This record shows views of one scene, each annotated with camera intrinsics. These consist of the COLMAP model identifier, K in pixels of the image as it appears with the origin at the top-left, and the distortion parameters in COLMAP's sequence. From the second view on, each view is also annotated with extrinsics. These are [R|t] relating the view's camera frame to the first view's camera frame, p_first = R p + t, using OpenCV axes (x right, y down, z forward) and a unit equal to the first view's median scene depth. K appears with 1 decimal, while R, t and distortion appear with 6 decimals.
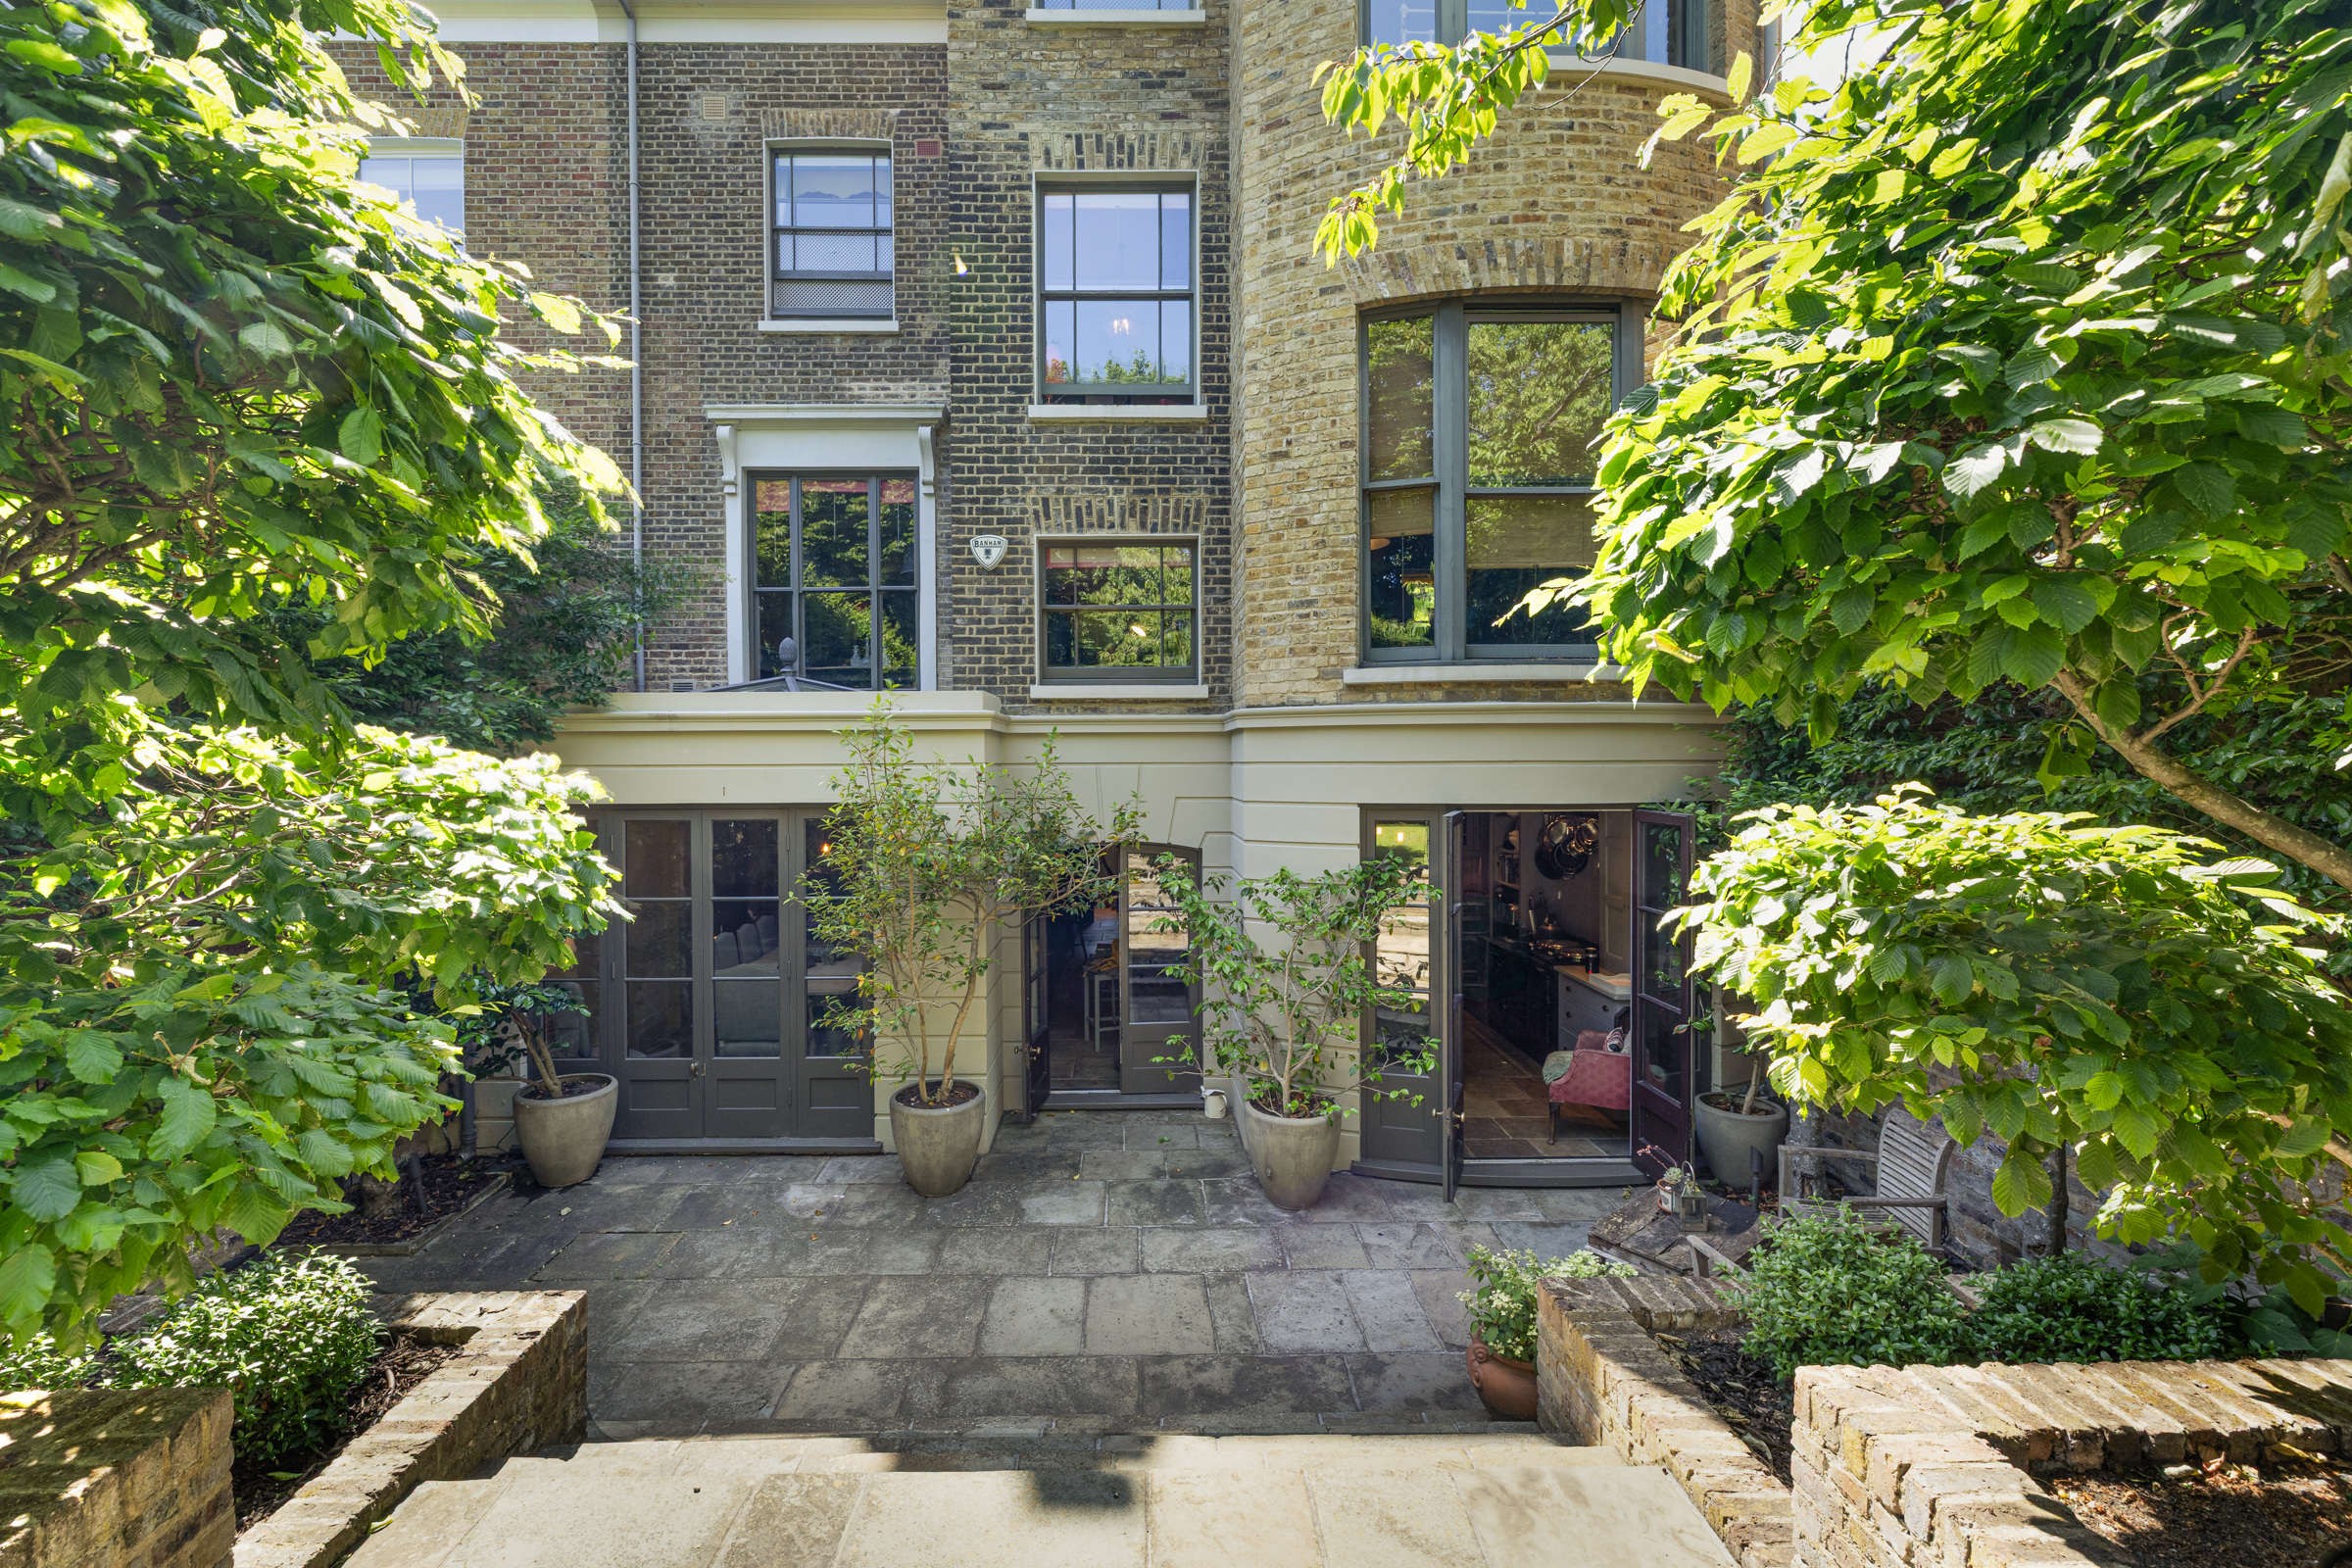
lens RADIAL K [[995.0, 0, 1178.2], [0, 995.0, 780.2], [0, 0, 1]] dist [0.001549, 0.000467]
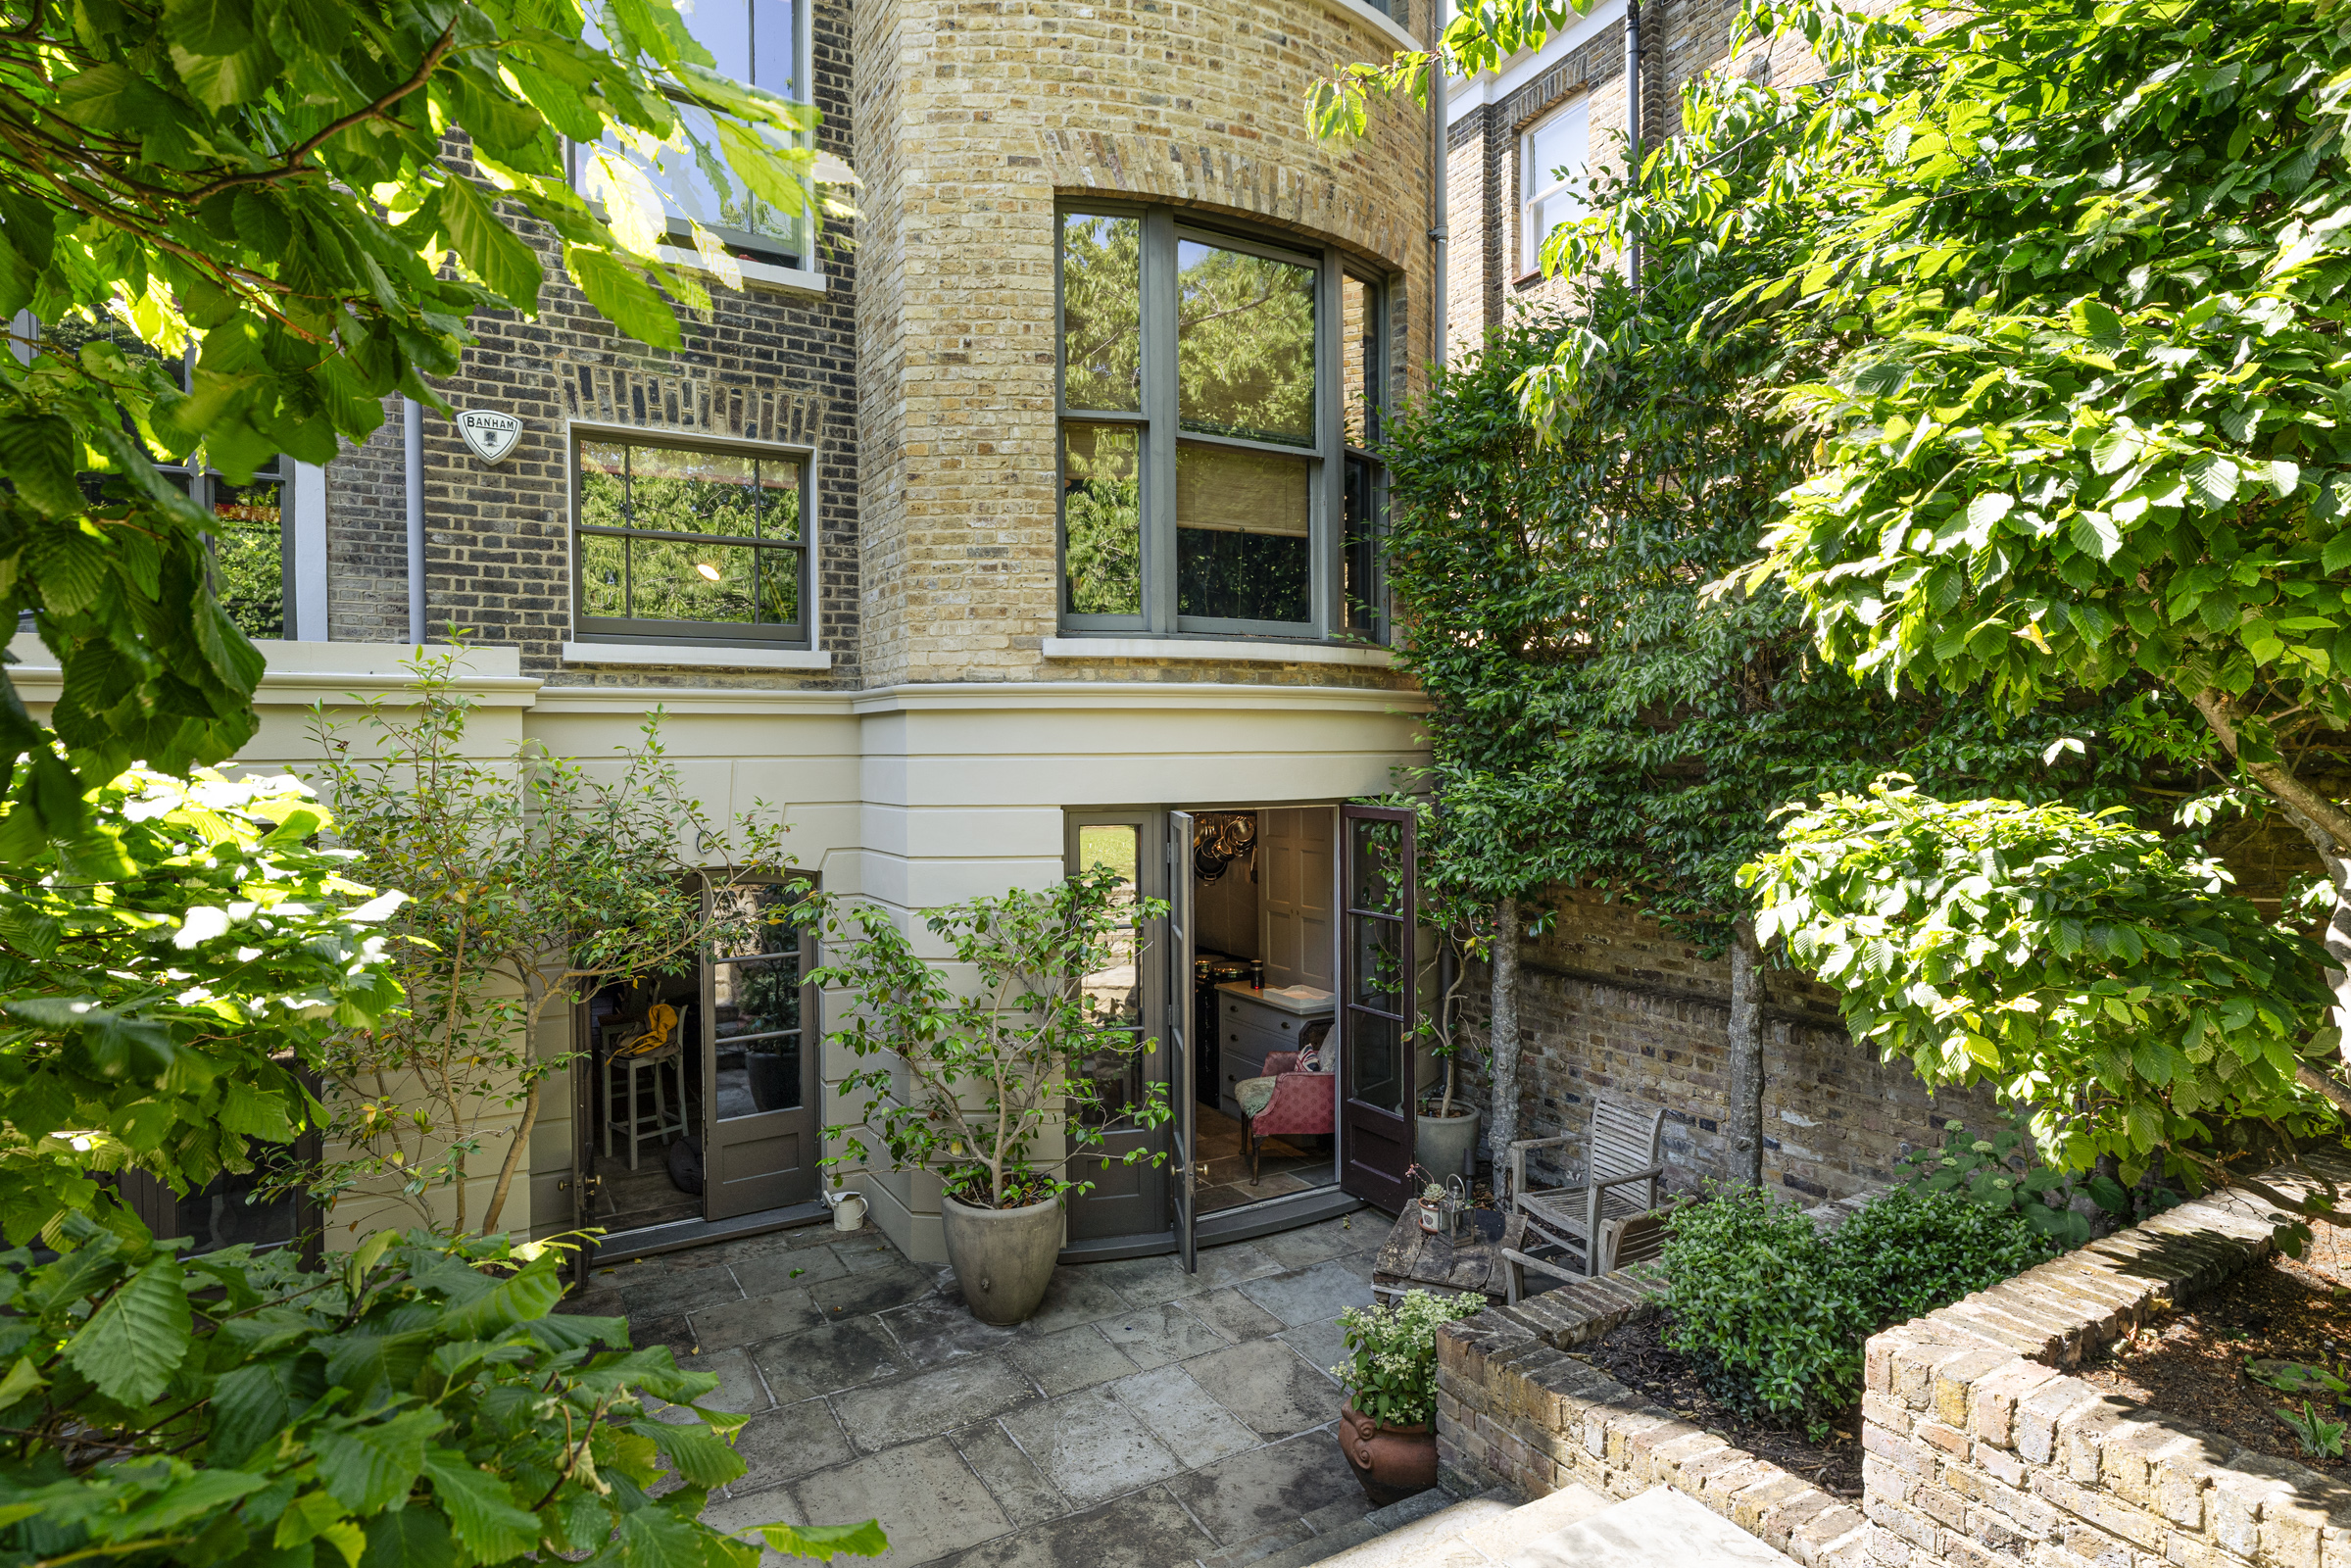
lens RADIAL K [[1221.5, 0, 1178.6], [0, 1221.5, 775.9], [0, 0, 1]] dist [-0.000139, 0.000010]
pose [[0.874250, -0.012184, 0.485322, -0.216351], [0.012481, 0.999919, 0.002620, -0.001780], [-0.485315, 0.003767, 0.874331, 0.086161]]
